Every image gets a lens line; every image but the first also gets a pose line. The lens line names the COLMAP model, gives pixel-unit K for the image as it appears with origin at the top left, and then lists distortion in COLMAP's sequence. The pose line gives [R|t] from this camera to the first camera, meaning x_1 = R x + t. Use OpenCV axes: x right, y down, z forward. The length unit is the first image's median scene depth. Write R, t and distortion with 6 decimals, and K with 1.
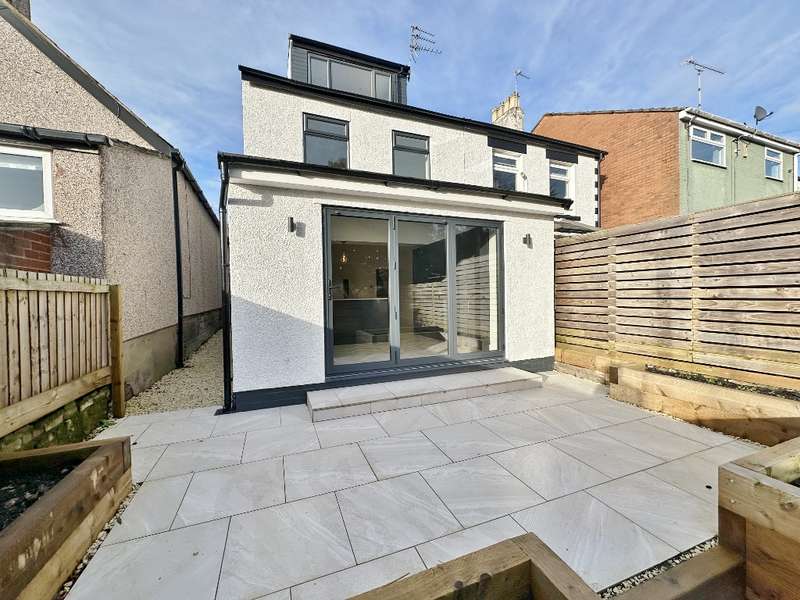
lens RADIAL K [[317.2, 0, 400.8], [0, 317.2, 298.5], [0, 0, 1]] dist [0.000889, -0.000077]
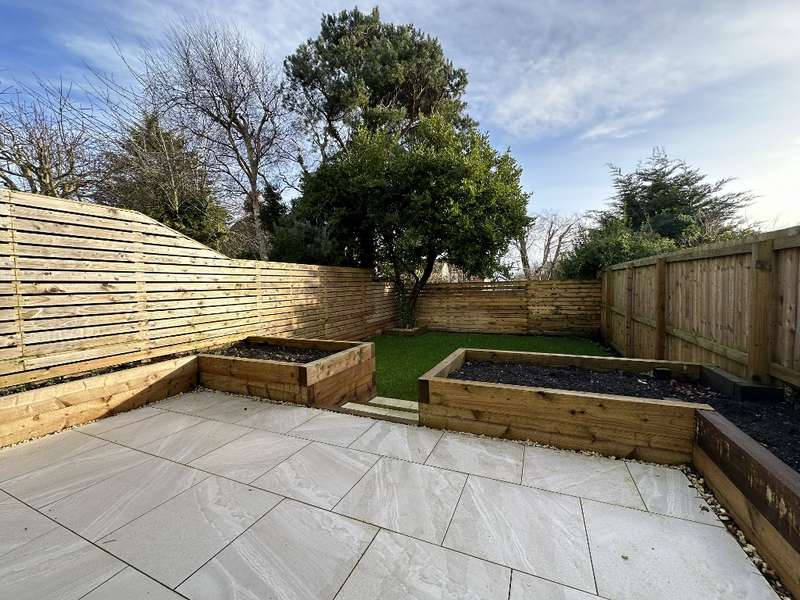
lens RADIAL K [[317.2, 0, 398.6], [0, 317.2, 300.1], [0, 0, 1]] dist [0.000889, -0.000077]
pose [[-0.695636, 0.003722, 0.718385, -0.491073], [0.042896, 0.998418, 0.036364, 0.037179], [-0.717113, 0.056112, -0.694695, 1.163134]]
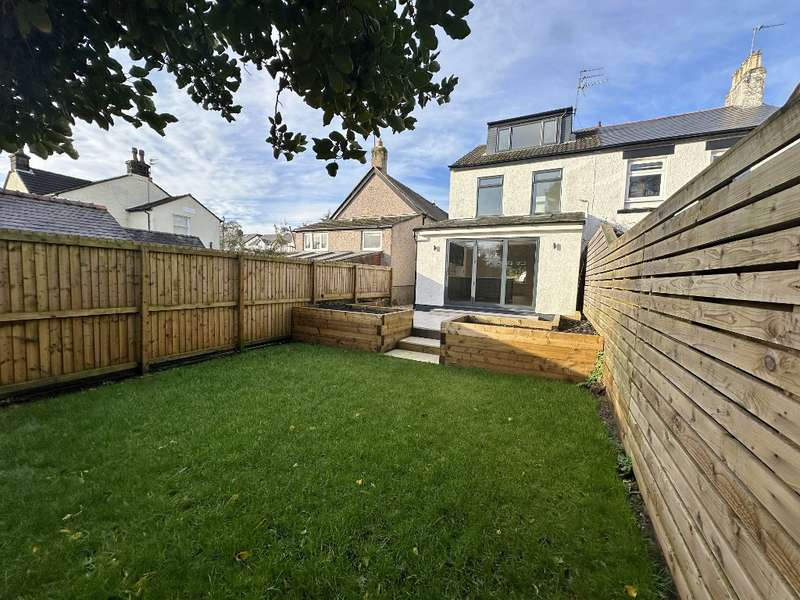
lens RADIAL K [[317.2, 0, 400.5], [0, 317.2, 300.0], [0, 0, 1]] dist [0.000889, -0.000077]
pose [[0.650260, 0.092455, -0.754065, 1.140068], [-0.052828, 0.995667, 0.076523, 0.020386], [0.757873, -0.009924, 0.652327, -0.752499]]
